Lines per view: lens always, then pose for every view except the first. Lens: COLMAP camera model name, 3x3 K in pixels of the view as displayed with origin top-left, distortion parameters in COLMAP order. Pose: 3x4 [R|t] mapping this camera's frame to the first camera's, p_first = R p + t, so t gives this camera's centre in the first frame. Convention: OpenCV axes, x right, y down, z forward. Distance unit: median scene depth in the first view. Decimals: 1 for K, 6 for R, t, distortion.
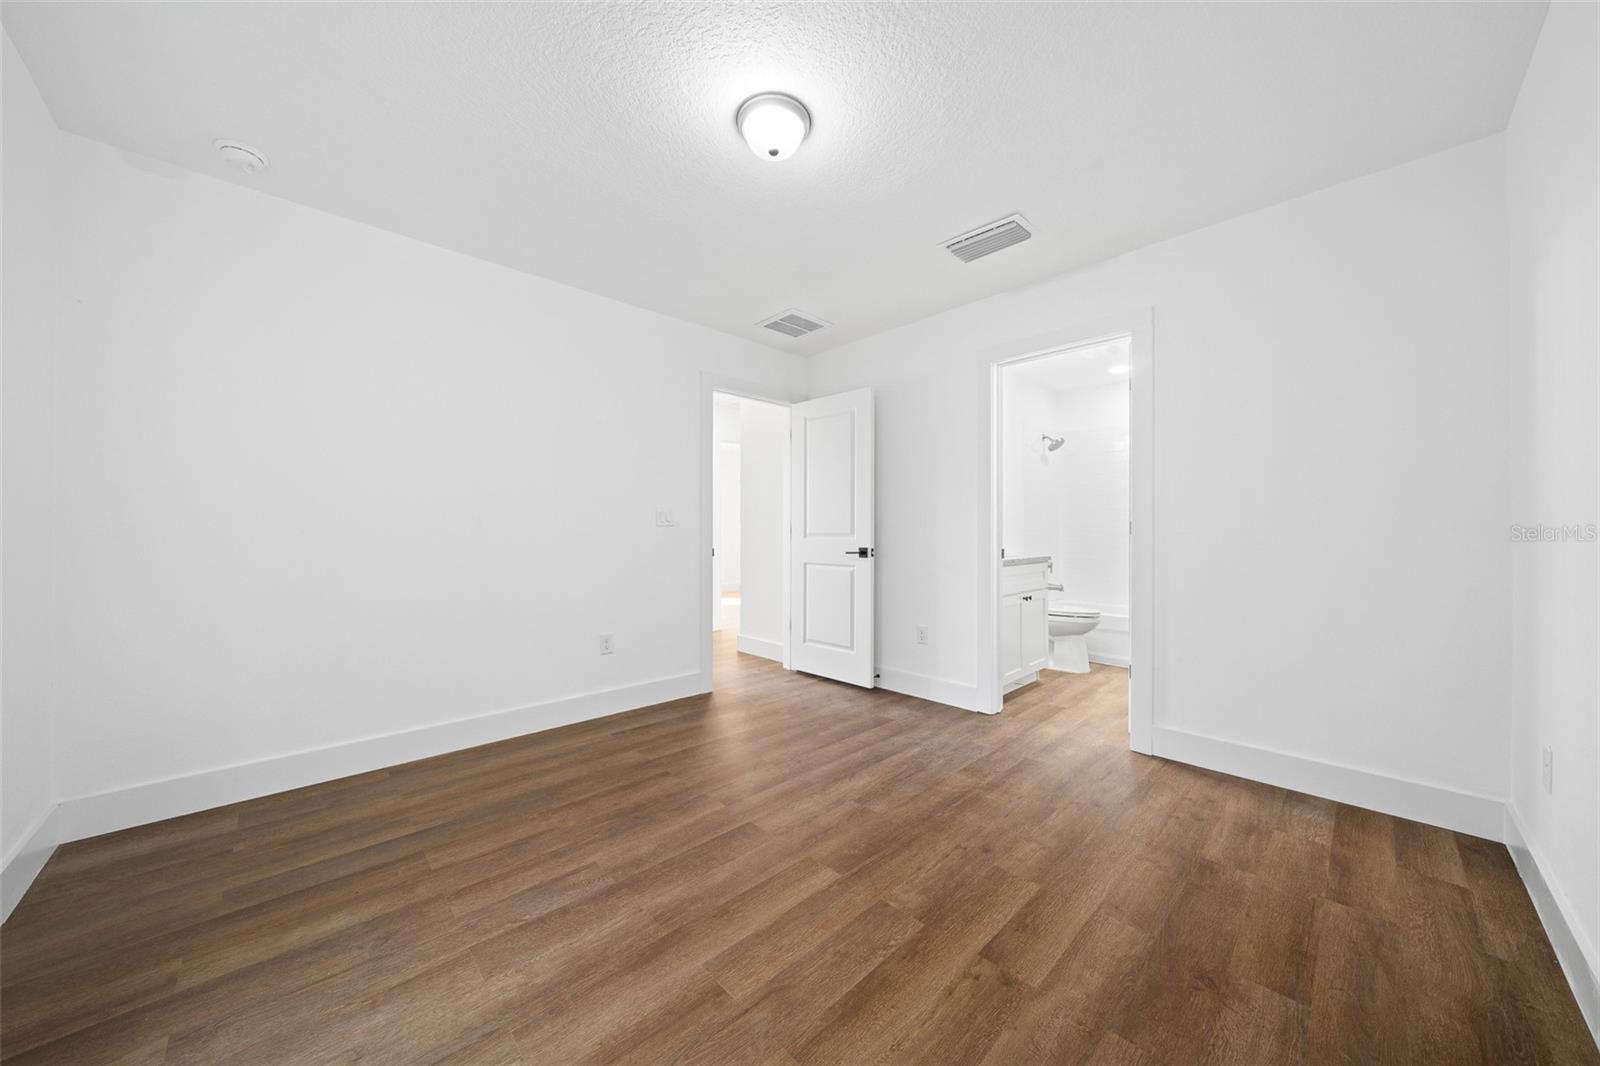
lens RADIAL K [[559.7, 0, 803.7], [0, 559.7, 532.8], [0, 0, 1]] dist [-0.003019, -0.000192]
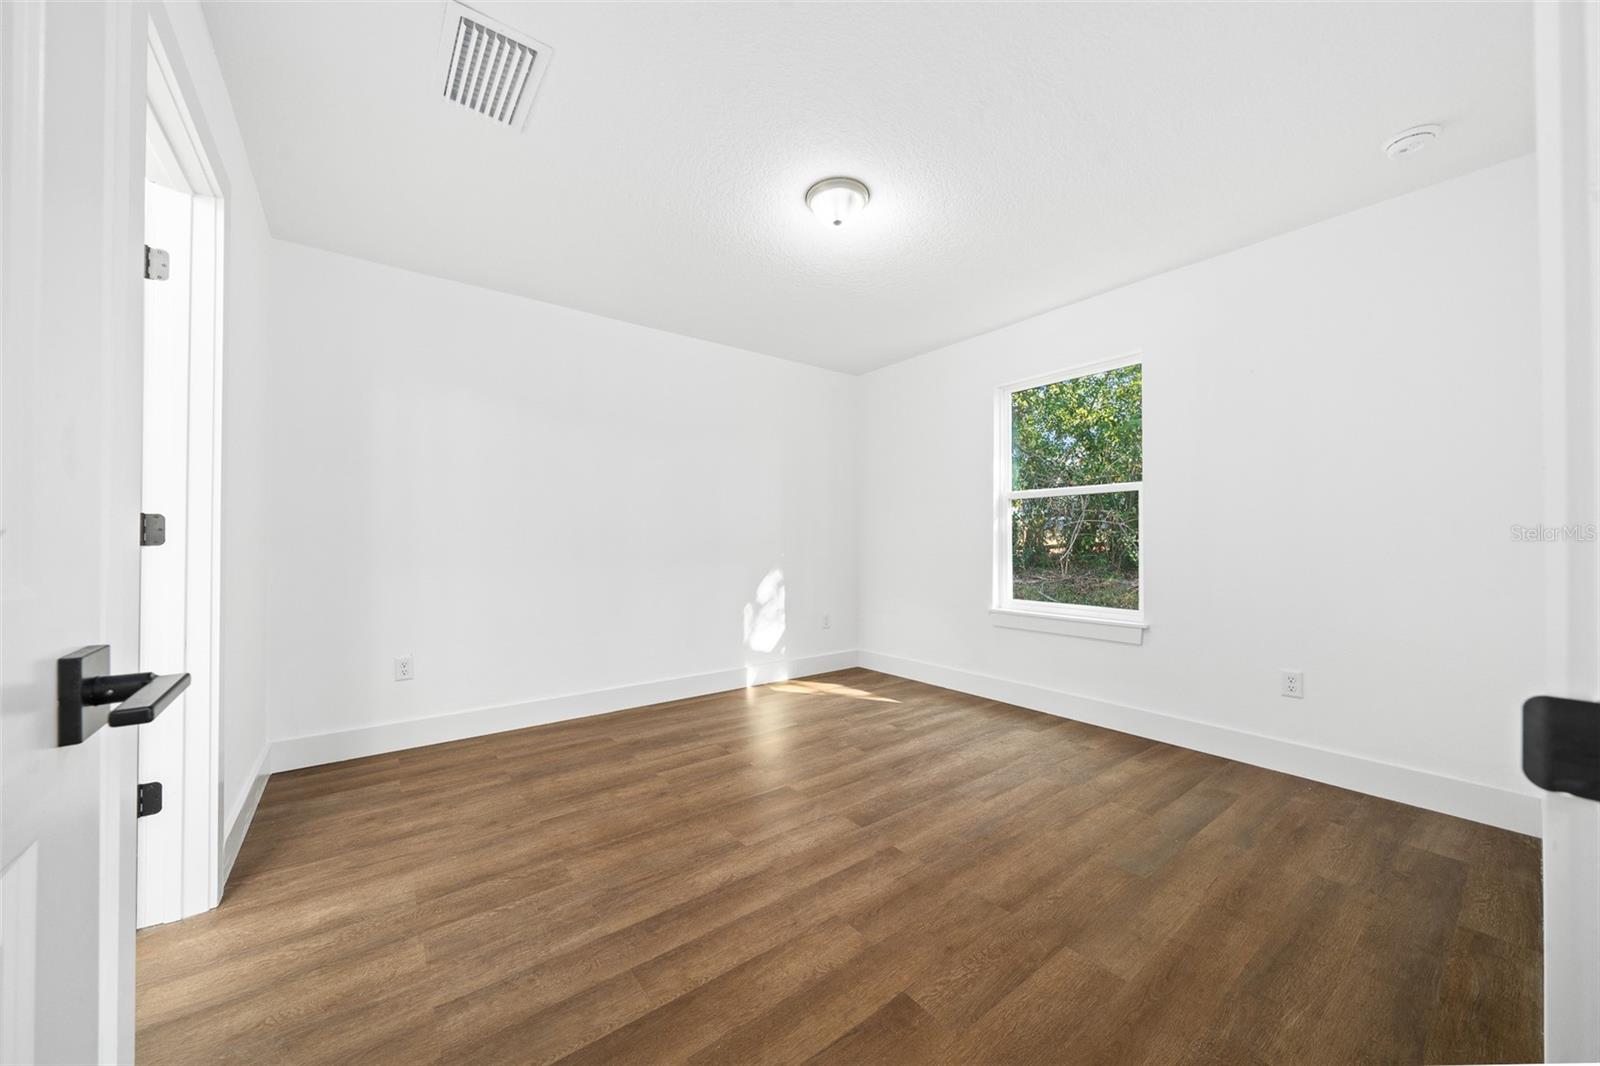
lens RADIAL K [[559.7, 0, 803.7], [0, 559.7, 532.8], [0, 0, 1]] dist [-0.003019, -0.000192]
pose [[-0.993861, 0.001791, 0.110624, -0.110317], [-0.000147, 0.999847, -0.017507, 0.021032], [-0.110639, -0.017416, -0.993708, 2.127899]]
